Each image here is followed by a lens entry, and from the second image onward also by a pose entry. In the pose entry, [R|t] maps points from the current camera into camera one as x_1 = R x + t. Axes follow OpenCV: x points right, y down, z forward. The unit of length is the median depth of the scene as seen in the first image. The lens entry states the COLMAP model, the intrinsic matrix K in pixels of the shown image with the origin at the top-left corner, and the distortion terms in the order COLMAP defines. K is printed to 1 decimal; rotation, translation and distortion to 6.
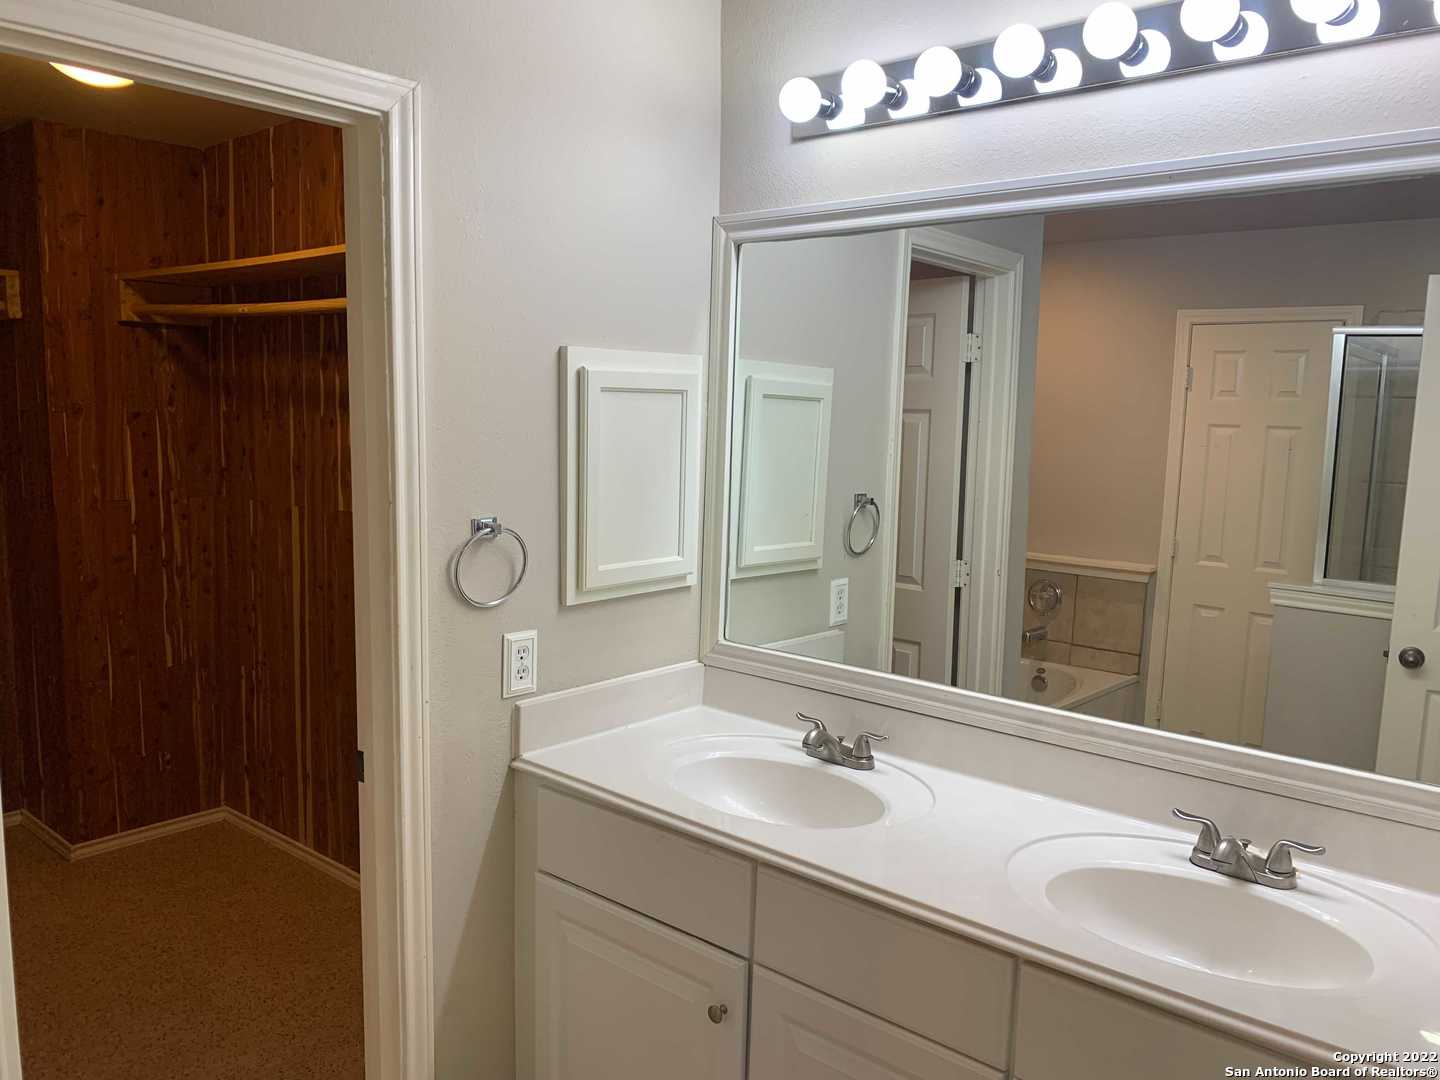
lens RADIAL K [[1110.3, 0, 724.5], [0, 1110.3, 543.2], [0, 0, 1]] dist [0.006049, -0.005637]
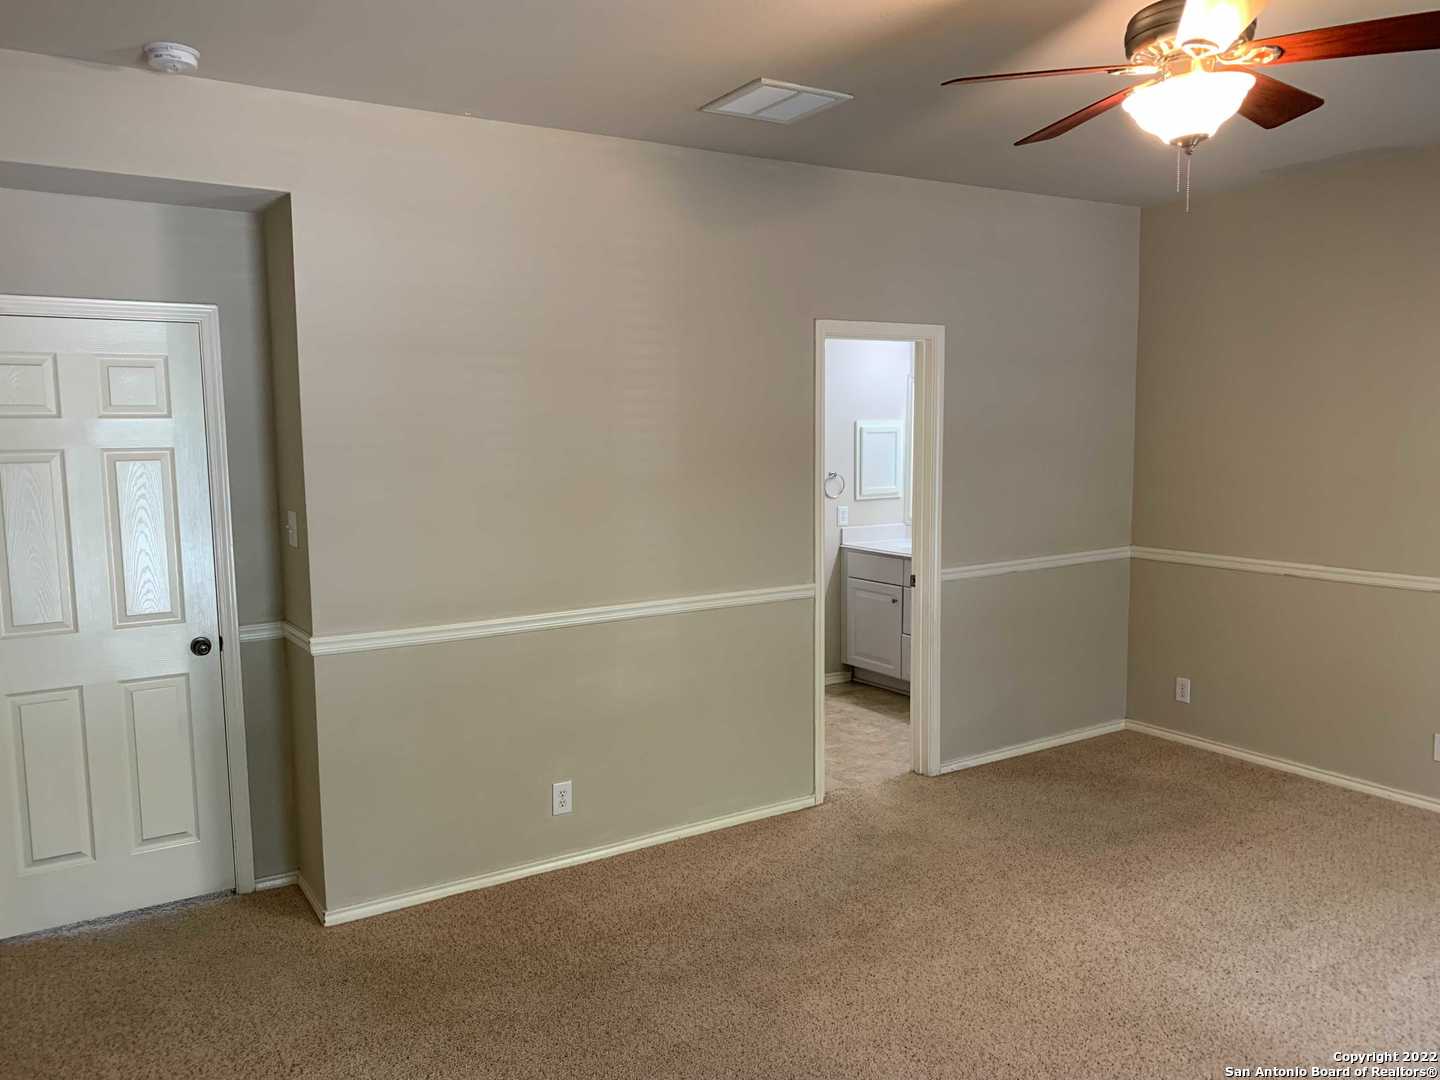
lens RADIAL K [[1110.3, 0, 720.0], [0, 1110.3, 535.0], [0, 0, 1]] dist [0.006049, -0.005637]
pose [[0.956760, -0.000029, -0.290880, 0.435747], [-0.002298, 0.999968, -0.007656, 0.192572], [0.290871, 0.007994, 0.956729, -2.309689]]
